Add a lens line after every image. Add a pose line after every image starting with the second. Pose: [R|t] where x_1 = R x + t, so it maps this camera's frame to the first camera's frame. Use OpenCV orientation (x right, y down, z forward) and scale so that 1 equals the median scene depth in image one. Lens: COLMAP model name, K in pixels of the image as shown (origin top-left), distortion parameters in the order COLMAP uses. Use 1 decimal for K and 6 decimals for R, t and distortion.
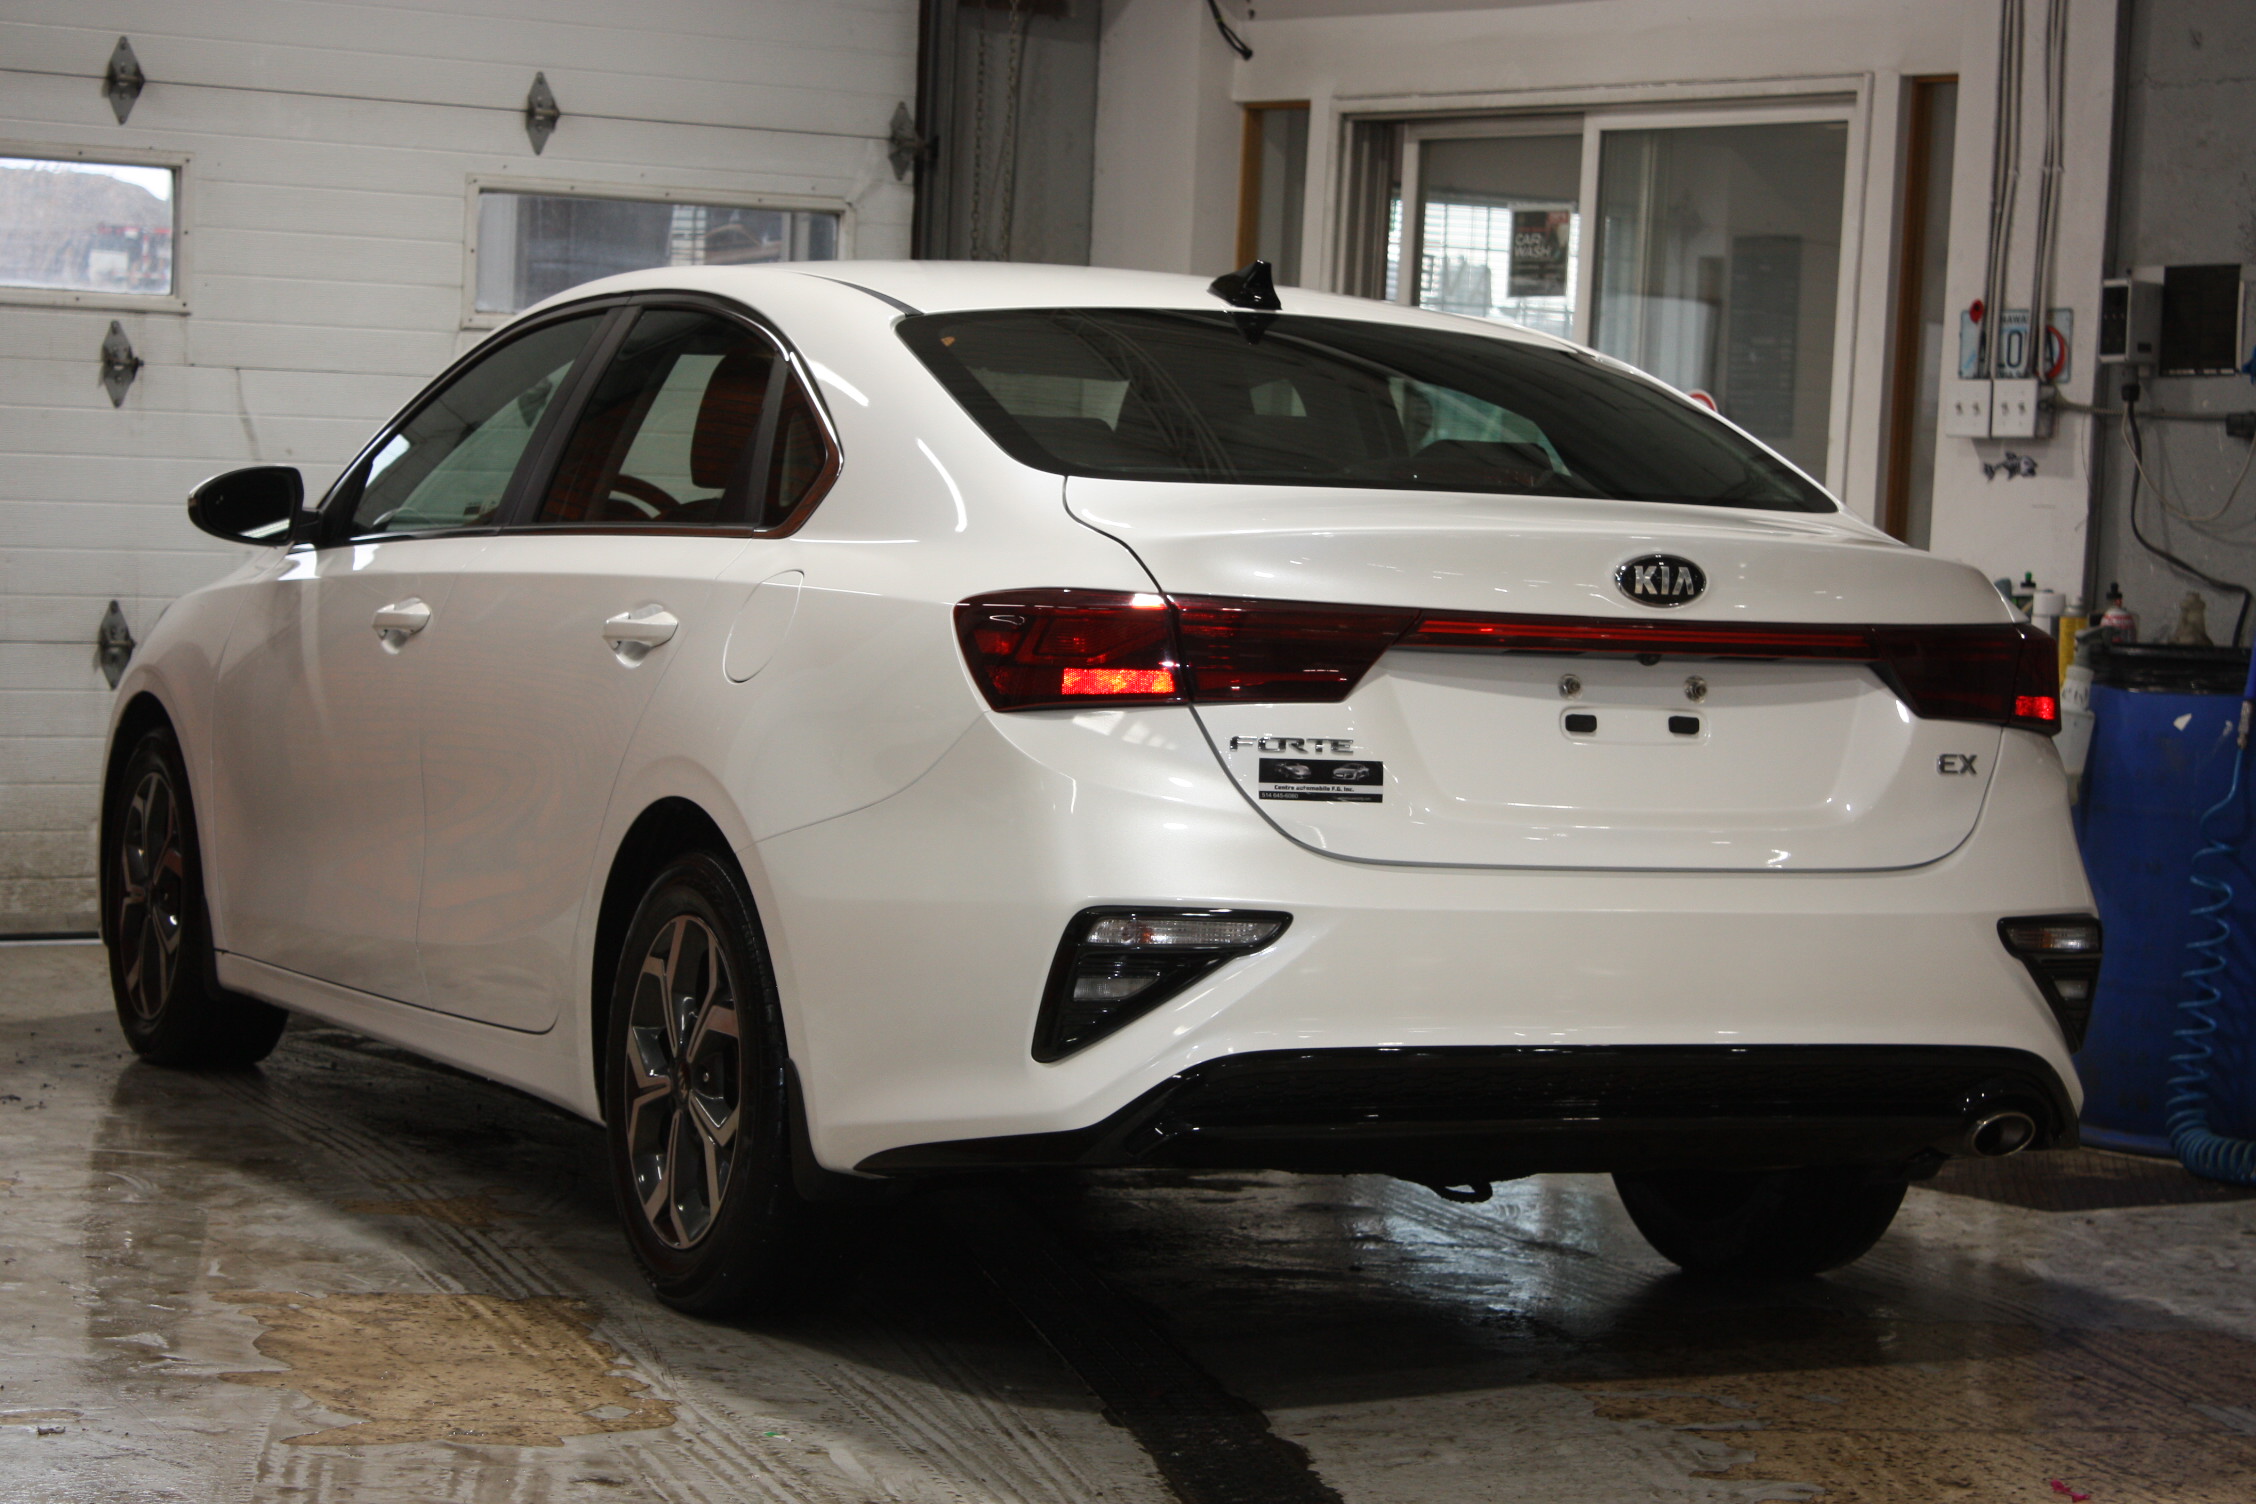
lens RADIAL K [[5549.3, 0, 1130.4], [0, 5549.3, 751.8], [0, 0, 1]] dist [0.147874, 0.000000]
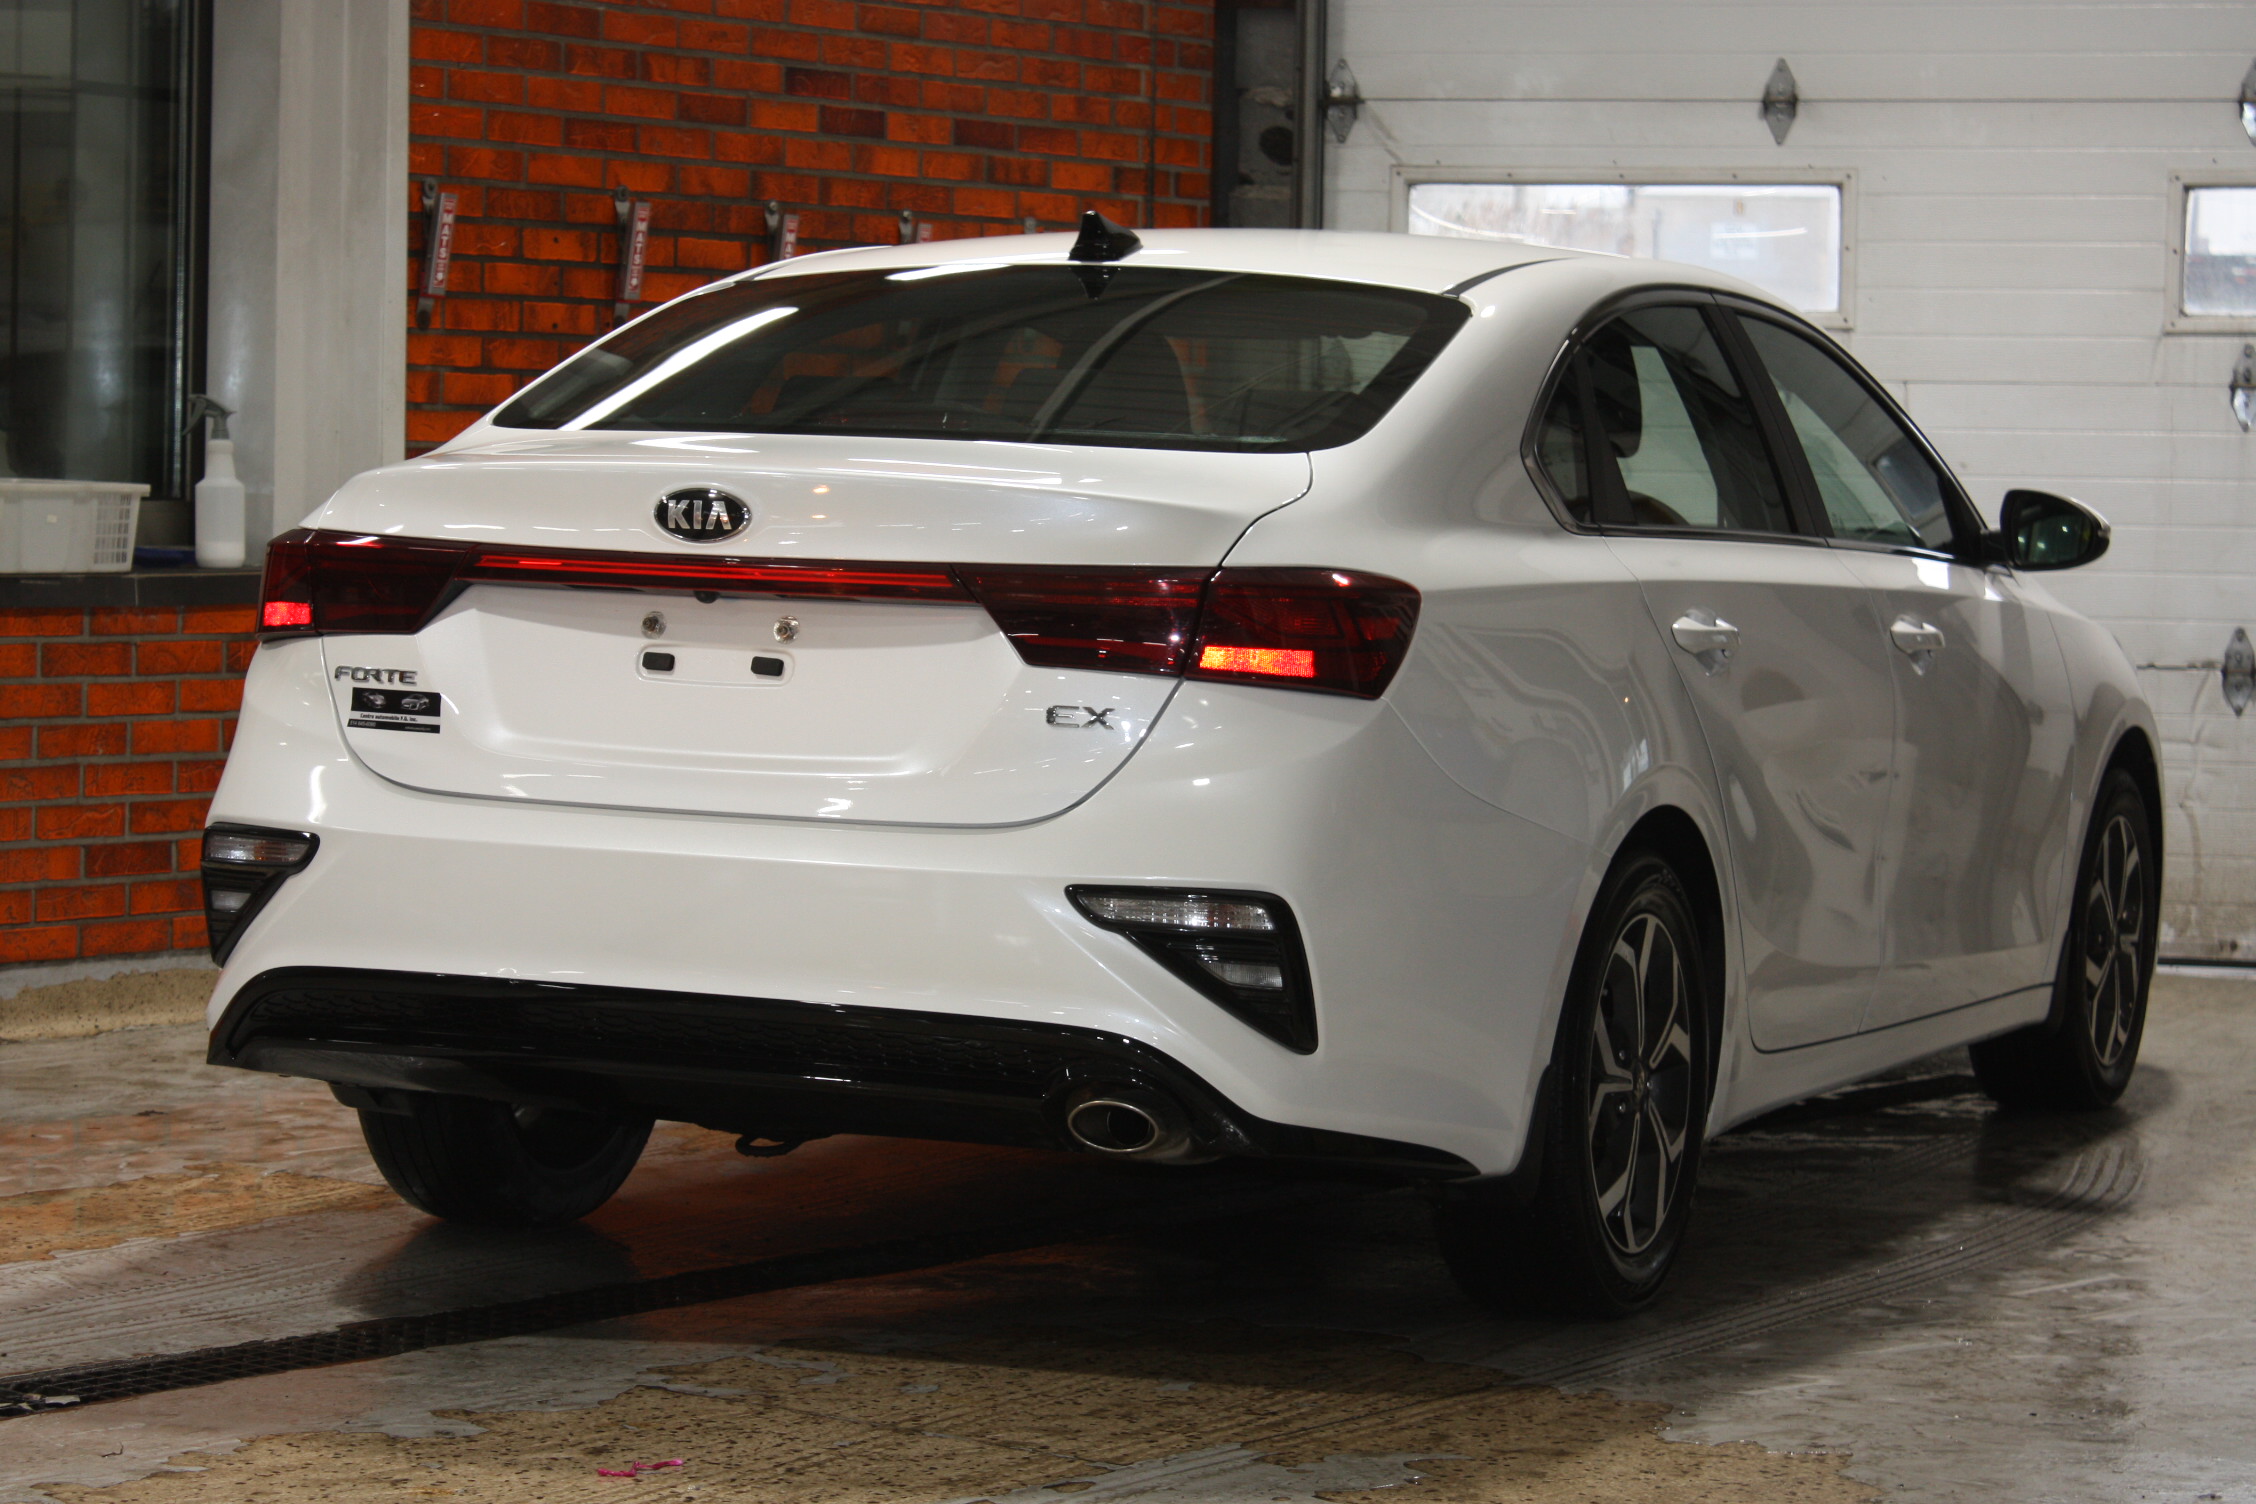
lens RADIAL K [[5675.9, 0, 1138.3], [0, 5675.9, 731.5], [0, 0, 1]] dist [0.147270, 0.000000]
pose [[0.651791, 0.017479, -0.758197, 0.893564], [-0.037382, 0.999260, -0.009099, 0.013131], [0.757477, 0.034274, 0.651962, 0.407793]]
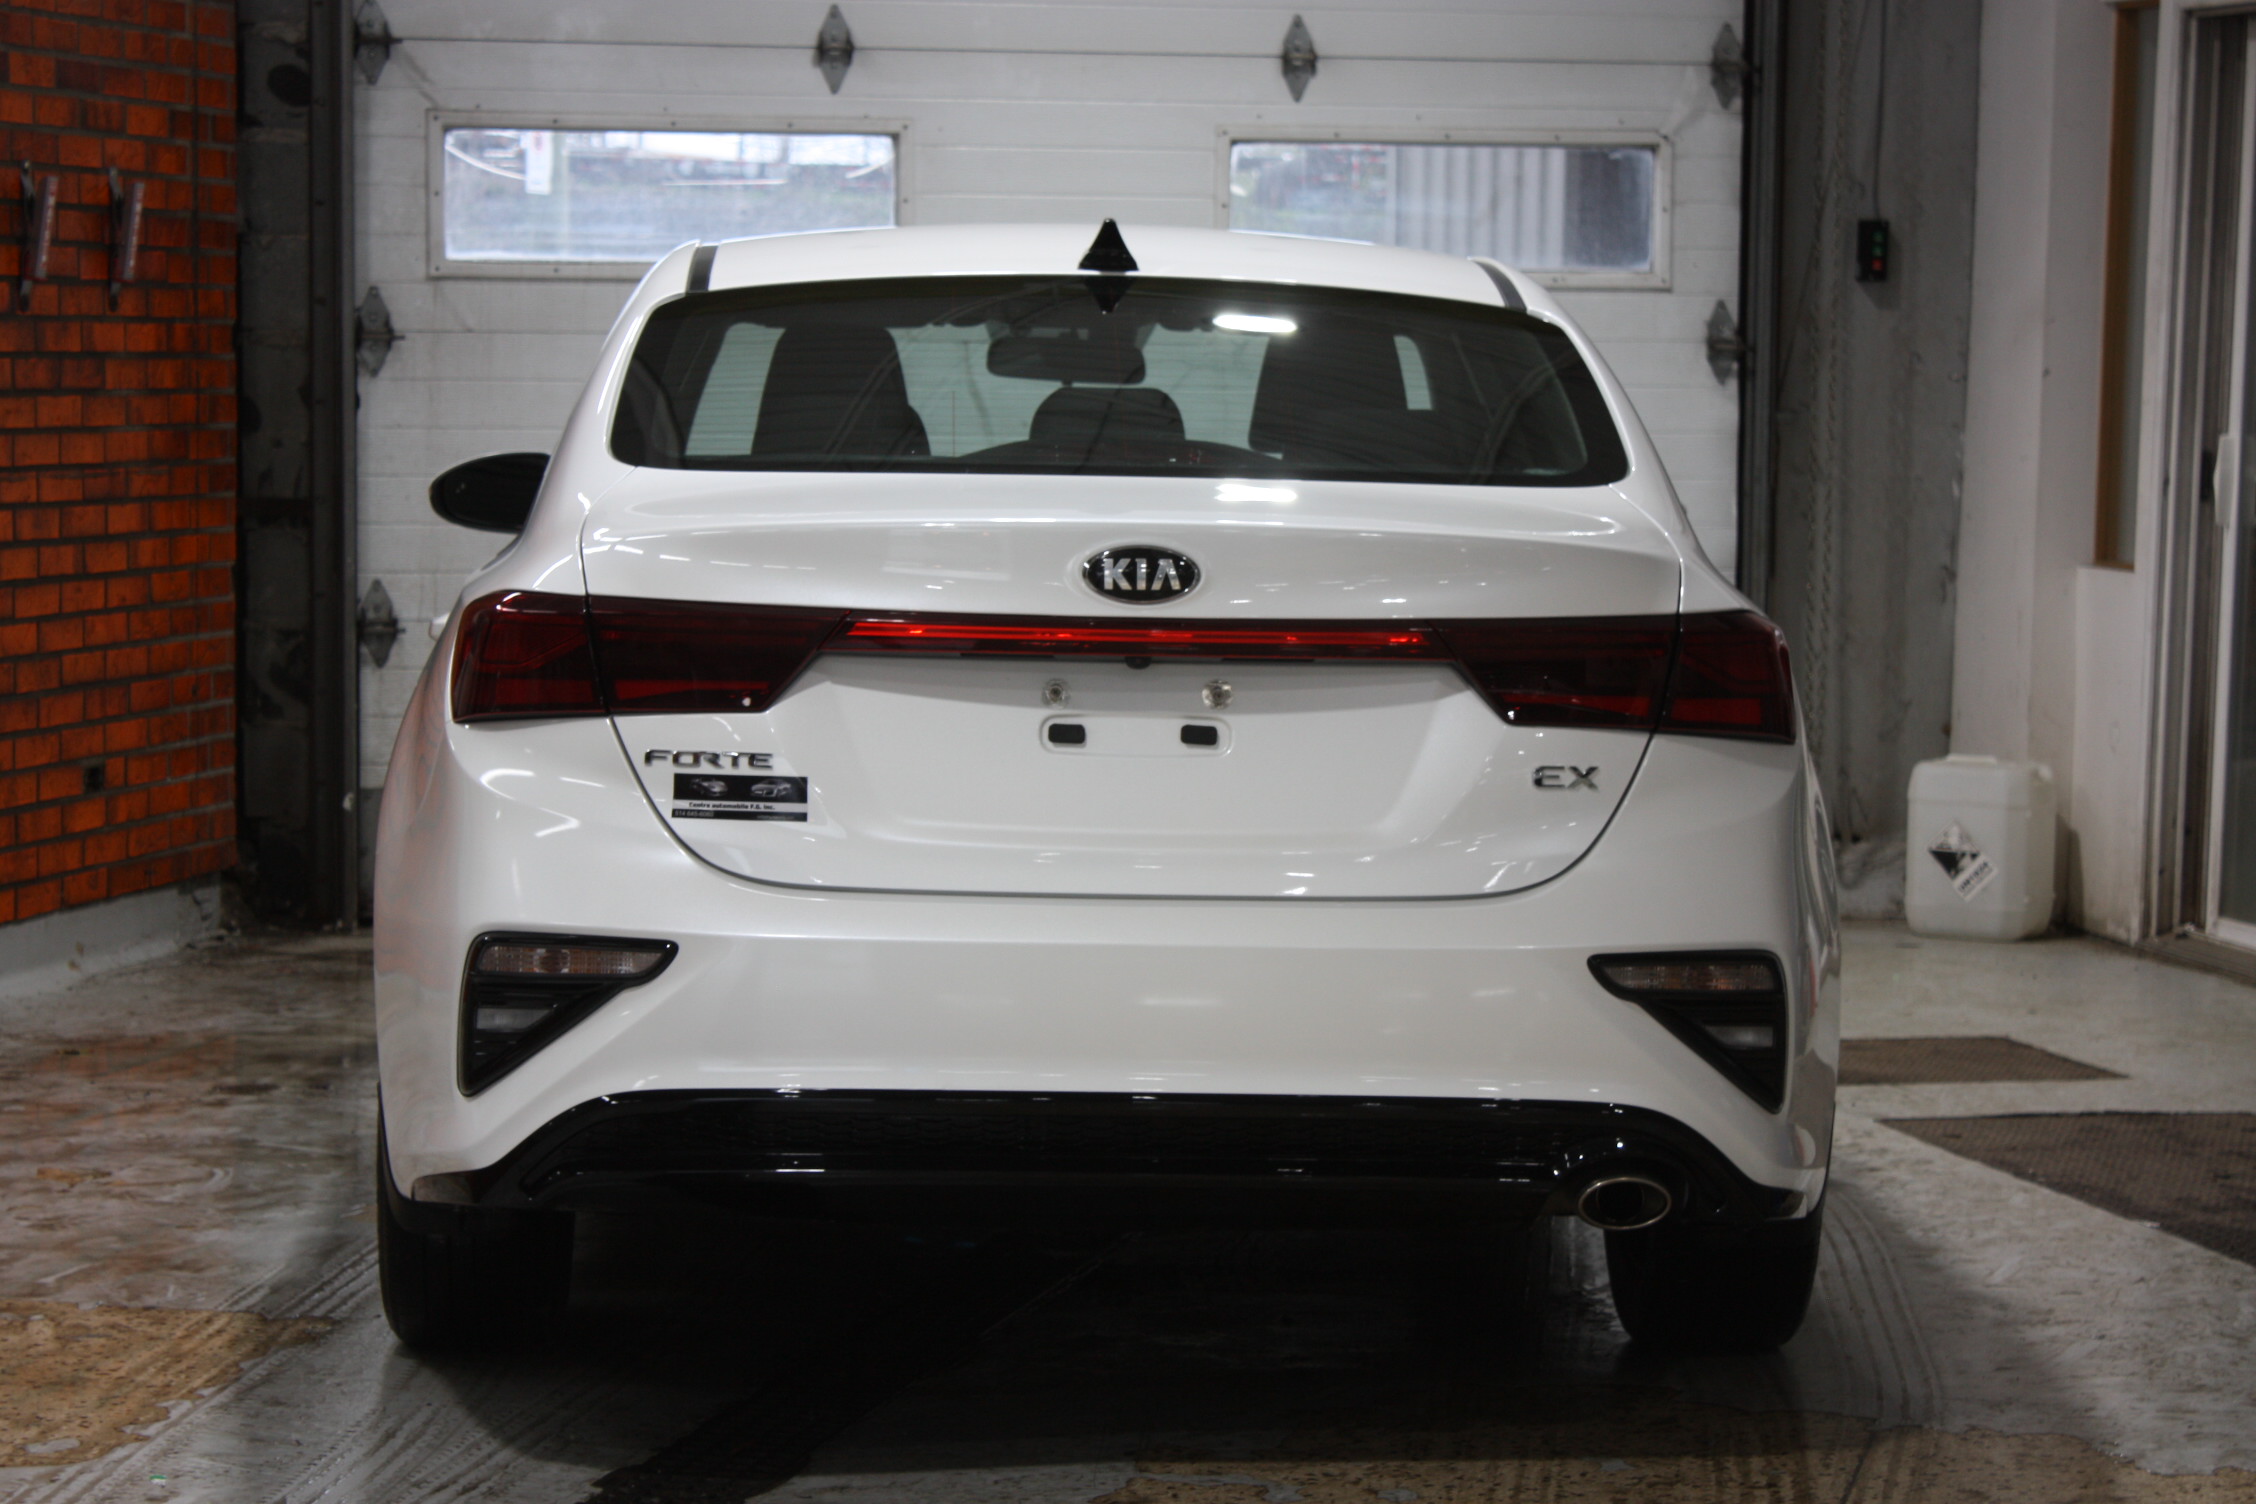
lens RADIAL K [[5675.9, 0, 1137.7], [0, 5675.9, 773.5], [0, 0, 1]] dist [0.147270, 0.000000]
pose [[0.917993, 0.004064, -0.396575, 0.455275], [0.002630, 0.999863, 0.016333, -0.013626], [0.396588, -0.016037, 0.917857, 0.156866]]
